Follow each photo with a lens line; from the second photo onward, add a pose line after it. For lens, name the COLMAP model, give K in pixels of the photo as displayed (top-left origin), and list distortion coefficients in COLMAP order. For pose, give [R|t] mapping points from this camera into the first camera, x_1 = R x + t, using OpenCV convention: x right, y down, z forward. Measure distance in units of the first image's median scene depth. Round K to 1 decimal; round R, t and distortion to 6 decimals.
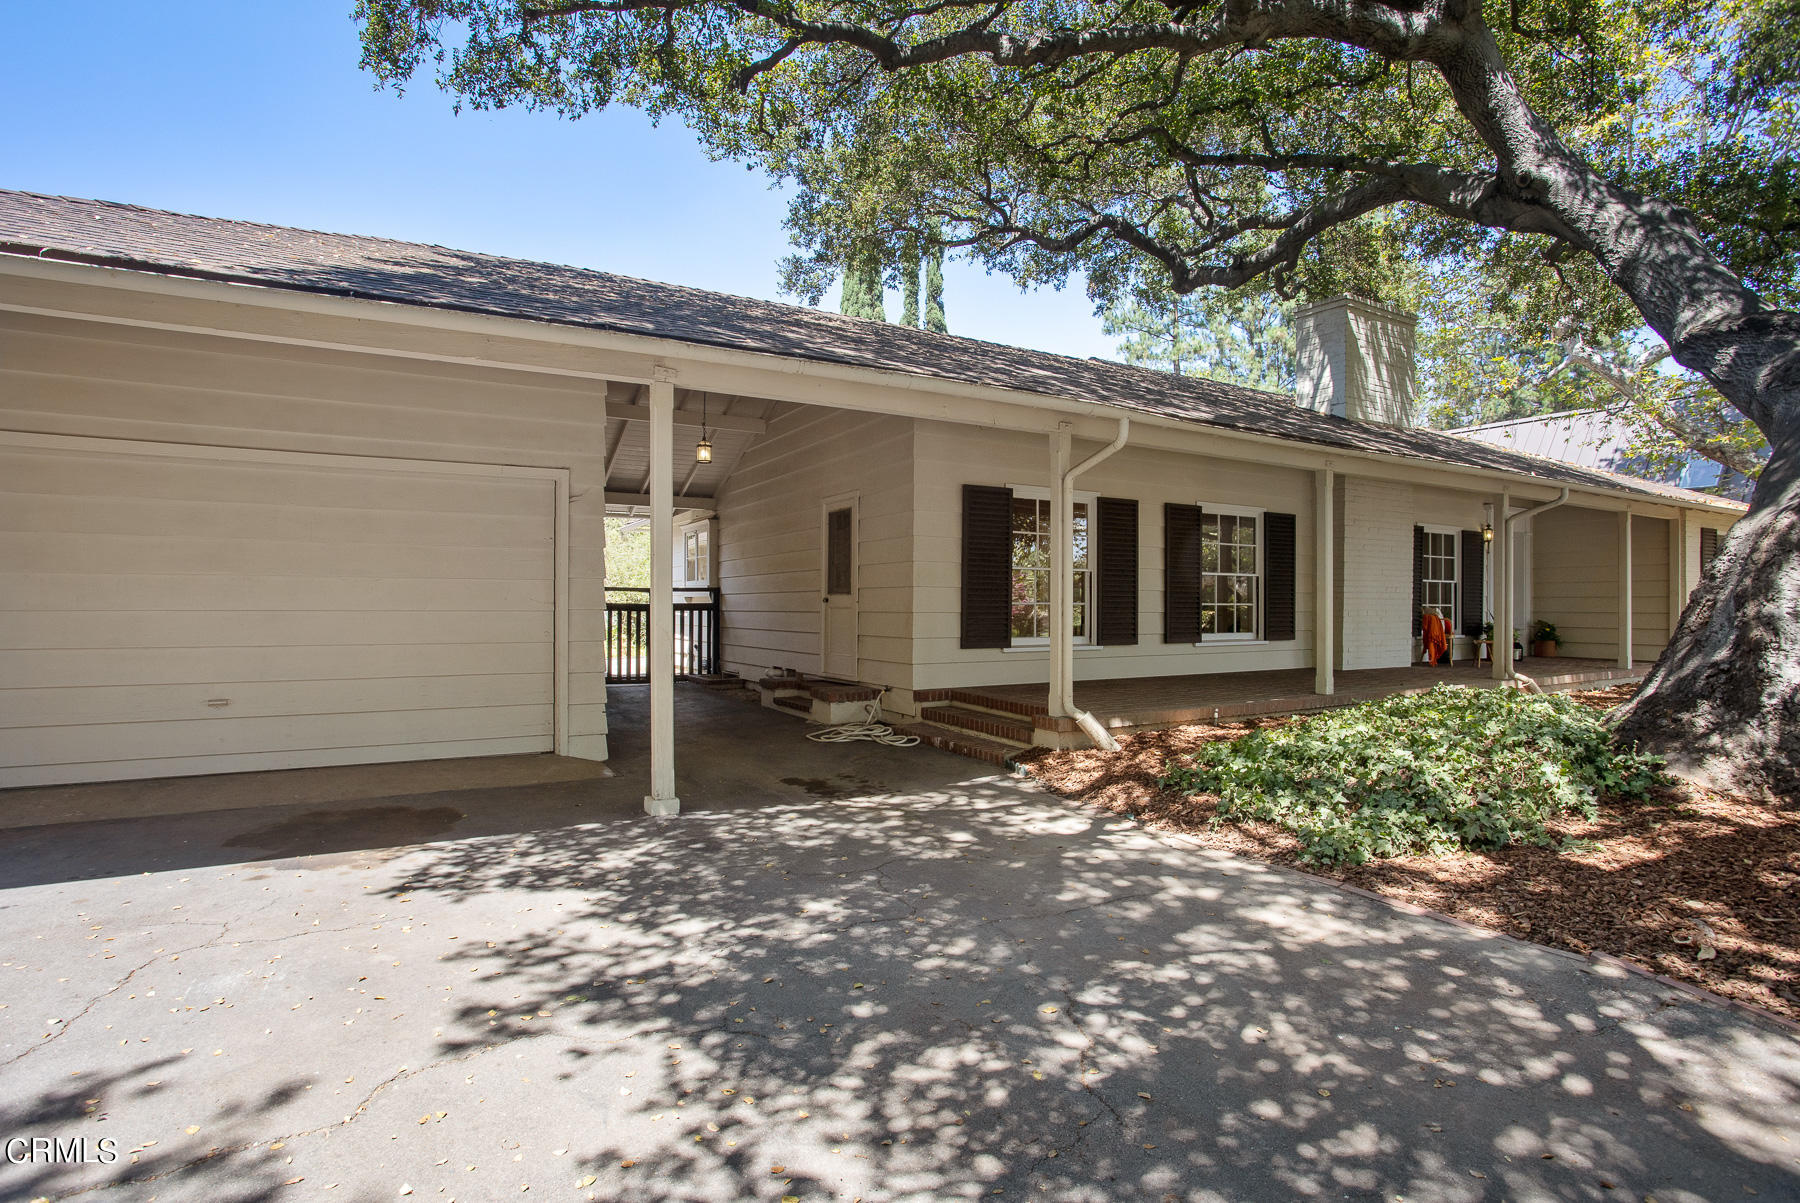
lens RADIAL K [[898.0, 0, 902.5], [0, 898.0, 599.3], [0, 0, 1]] dist [-0.059770, 0.024558]
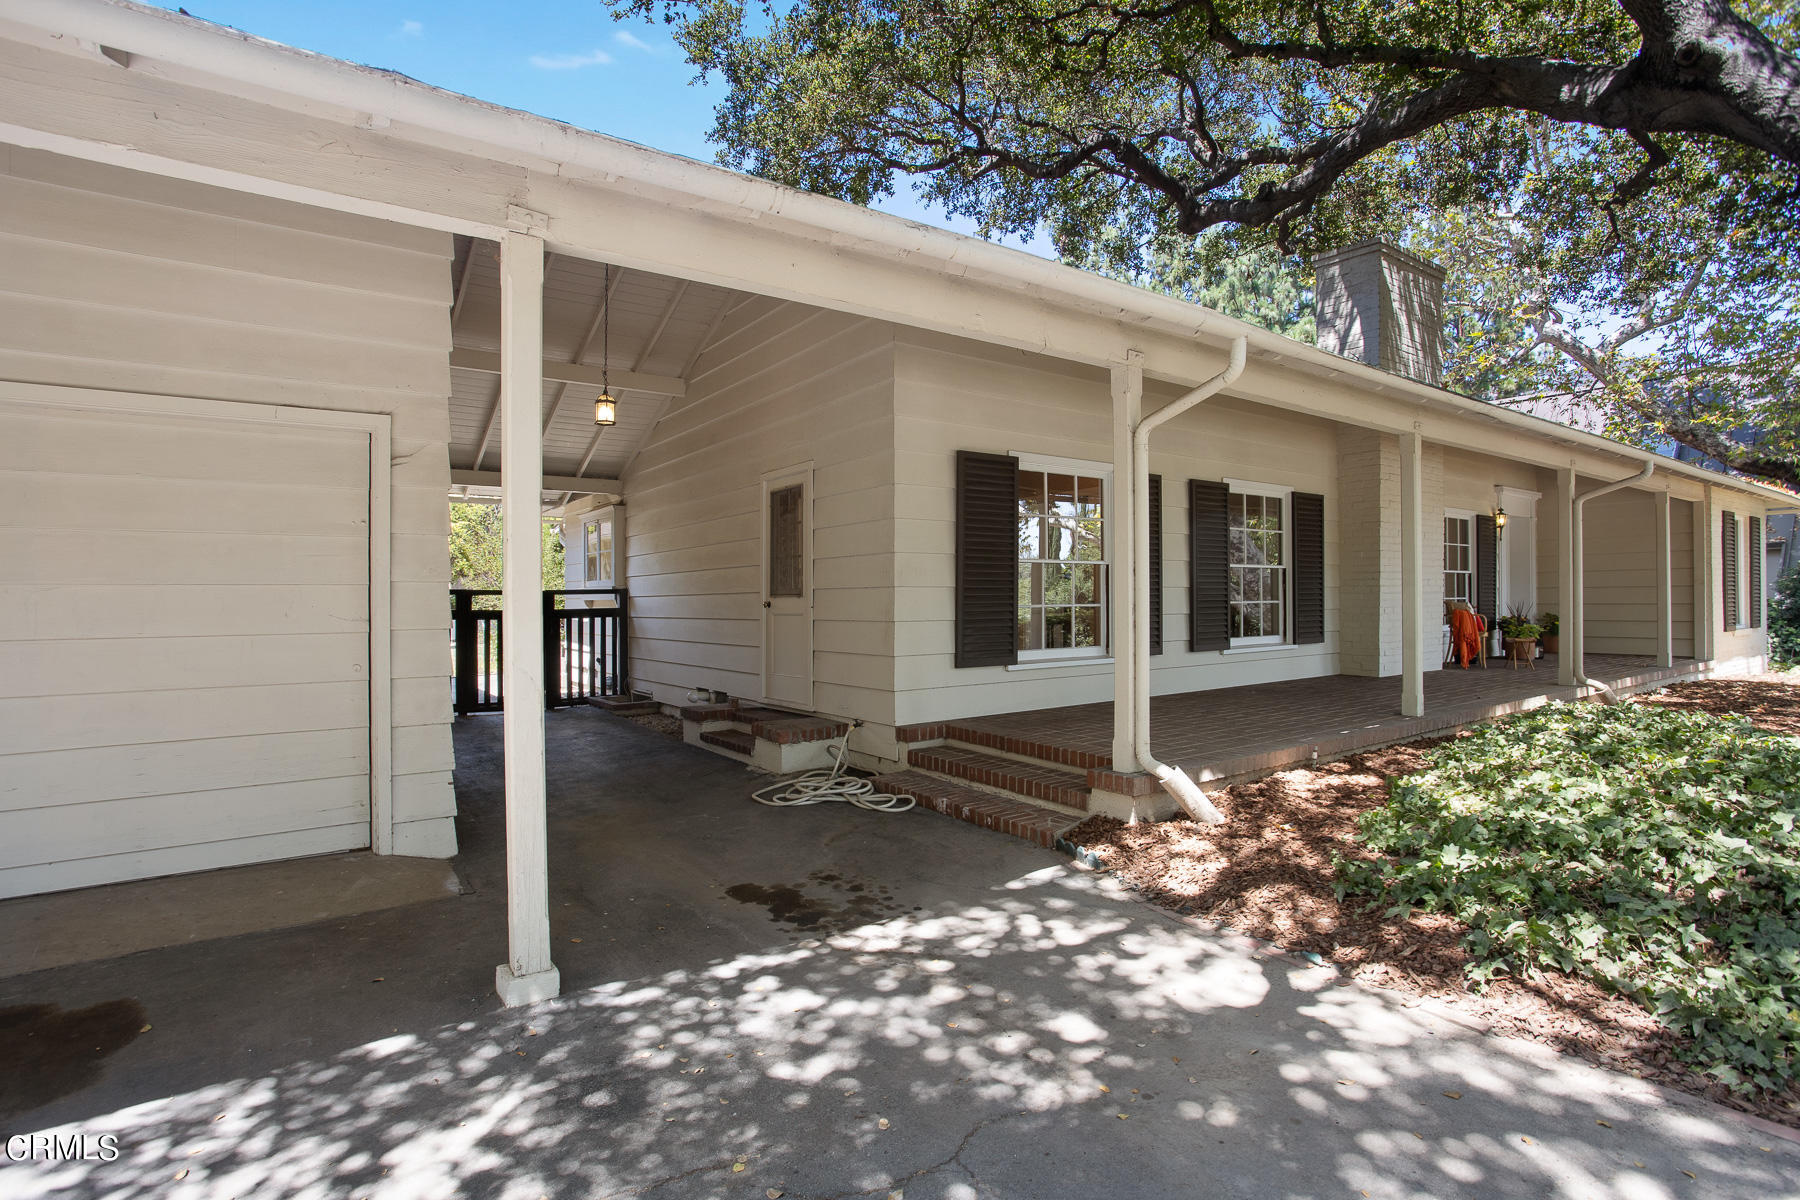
lens RADIAL K [[892.6, 0, 908.8], [0, 892.6, 575.8], [0, 0, 1]] dist [-0.065804, 0.037910]
pose [[0.993946, -0.010597, 0.109353, -0.049639], [0.013008, 0.999687, -0.021358, -0.006246], [-0.109093, 0.022651, 0.993773, 0.224551]]
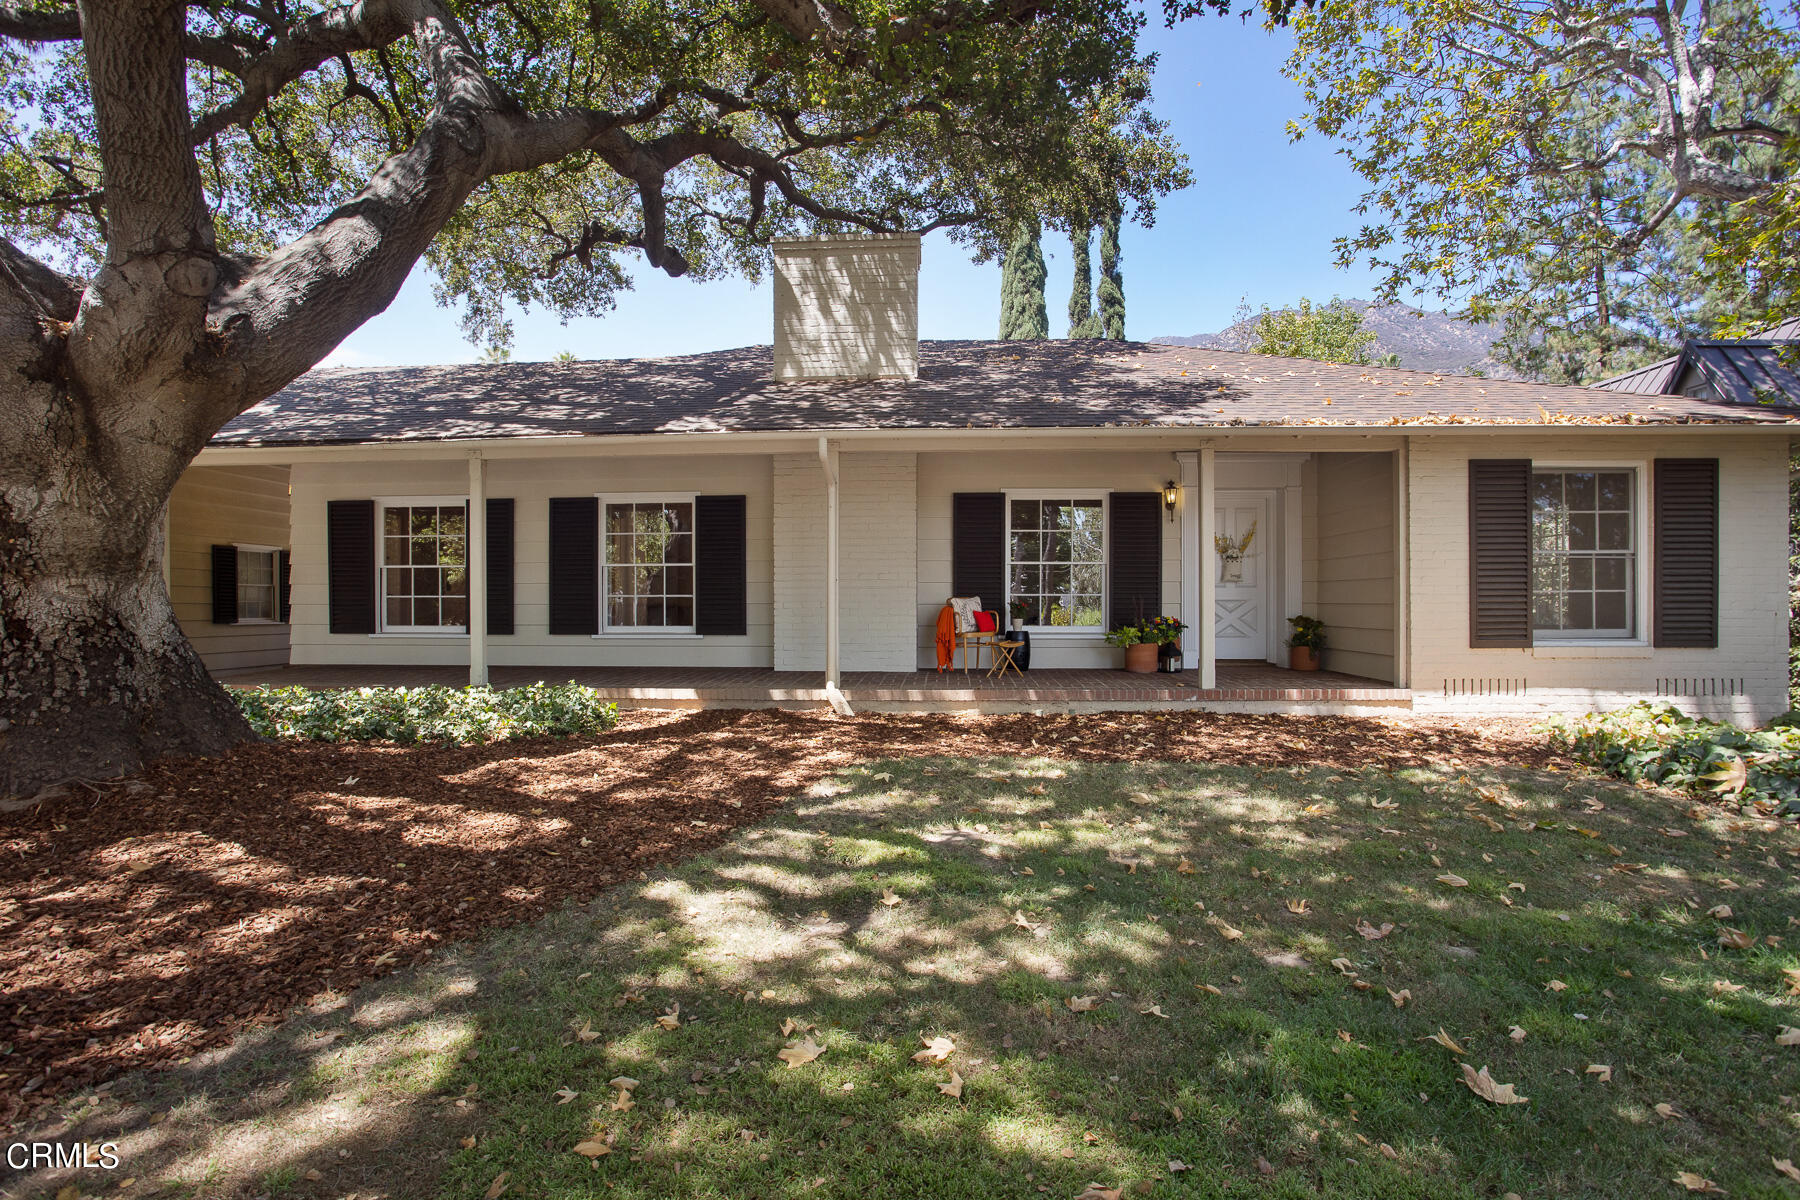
lens RADIAL K [[898.0, 0, 902.5], [0, 898.0, 597.8], [0, 0, 1]] dist [-0.059770, 0.024558]
pose [[0.834821, -0.009324, -0.550443, 1.192948], [0.009138, 0.999954, -0.003079, 0.014254], [0.550446, -0.002460, 0.834867, 0.357073]]
